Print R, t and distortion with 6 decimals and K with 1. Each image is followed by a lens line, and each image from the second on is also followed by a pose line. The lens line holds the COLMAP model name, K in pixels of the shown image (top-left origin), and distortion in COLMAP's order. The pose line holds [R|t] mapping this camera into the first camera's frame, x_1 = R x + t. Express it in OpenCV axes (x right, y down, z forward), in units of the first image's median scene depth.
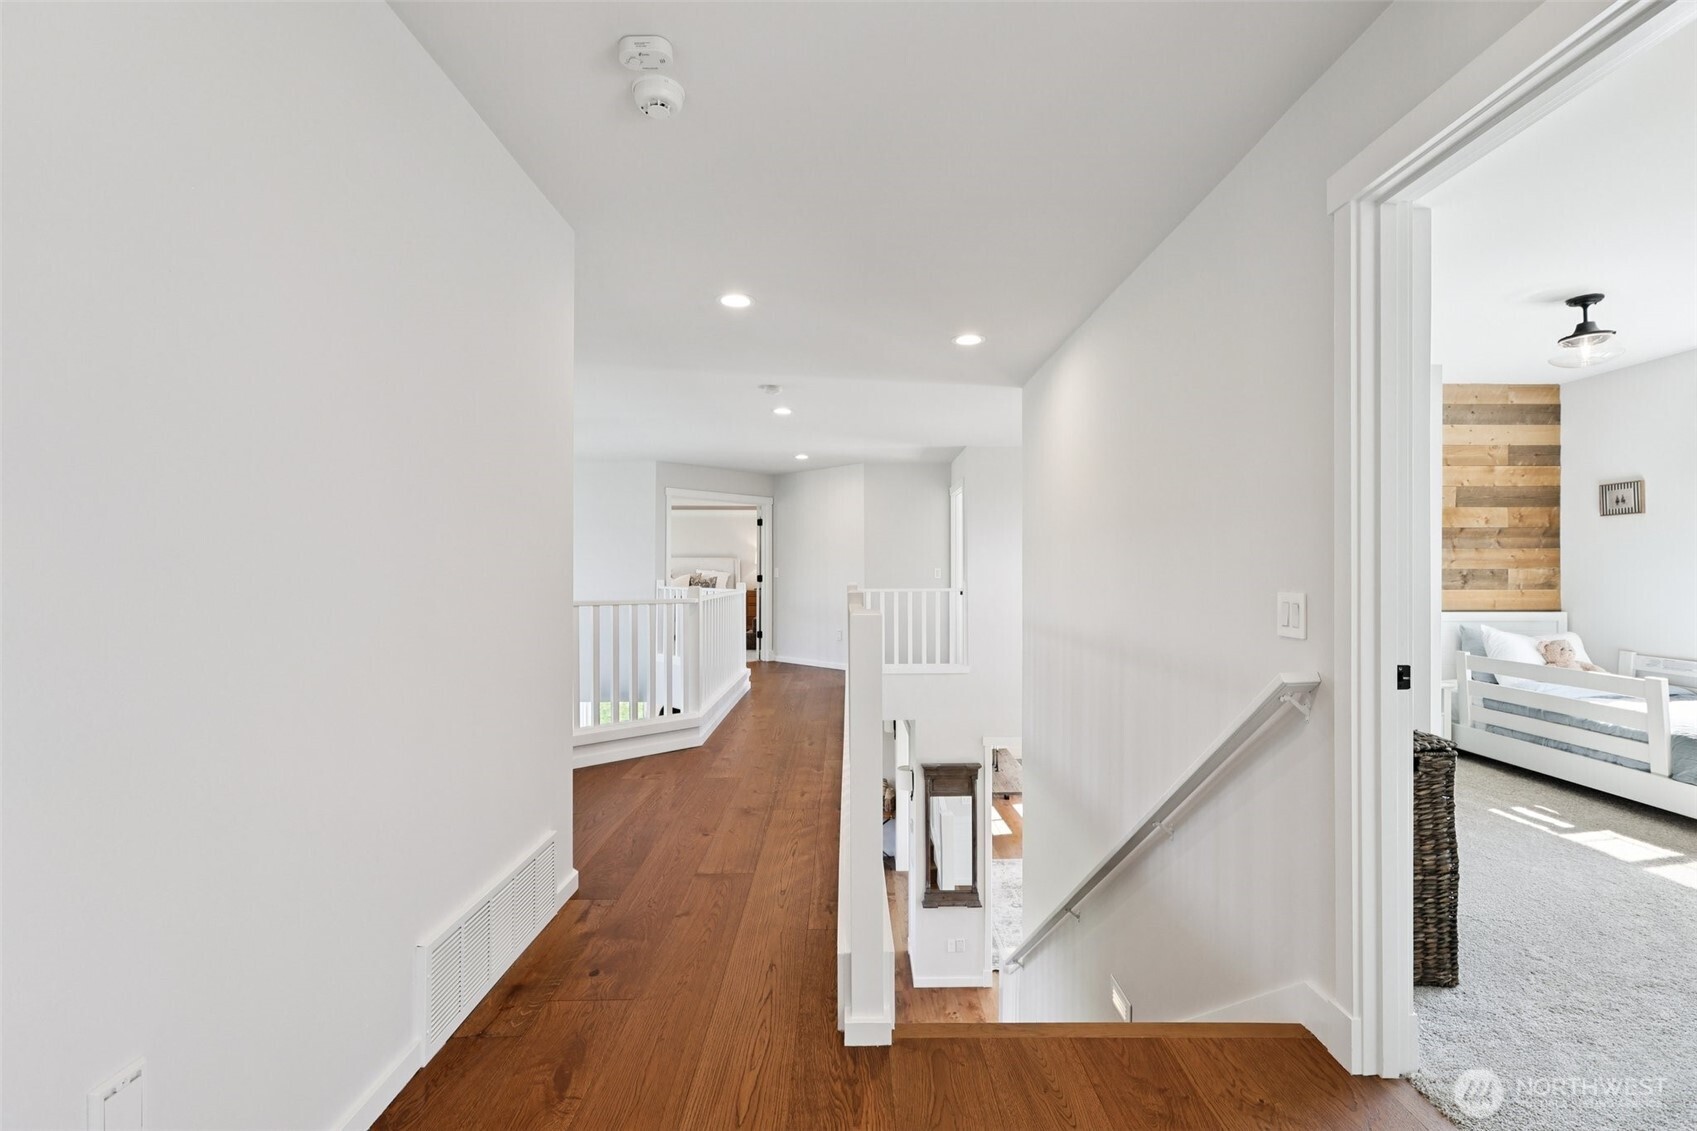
lens RADIAL K [[750.6, 0, 858.7], [0, 750.6, 568.2], [0, 0, 1]] dist [-0.002710, 0.002776]
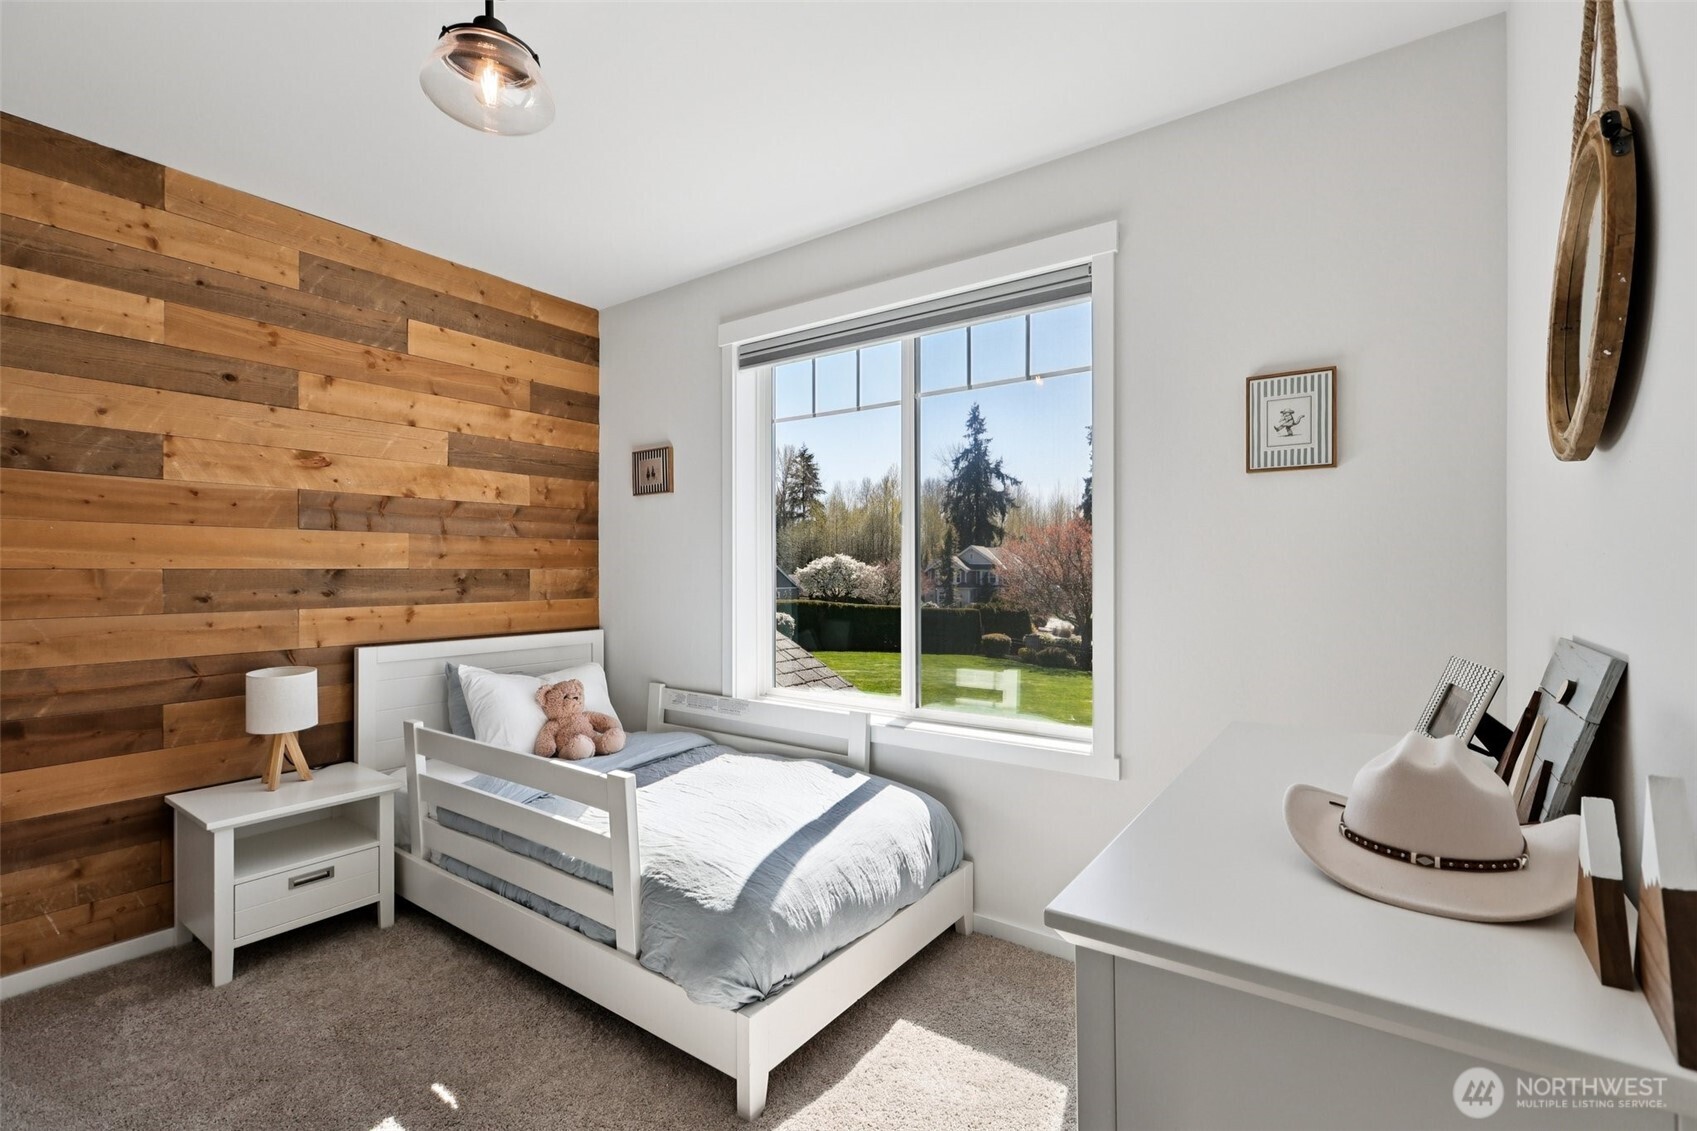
lens RADIAL K [[750.6, 0, 851.0], [0, 750.6, 567.0], [0, 0, 1]] dist [-0.002710, 0.002776]
pose [[0.598689, 0.002988, 0.800976, 0.508429], [-0.000483, 0.999994, -0.003369, 0.001200], [-0.800981, 0.001630, 0.598687, 0.381815]]
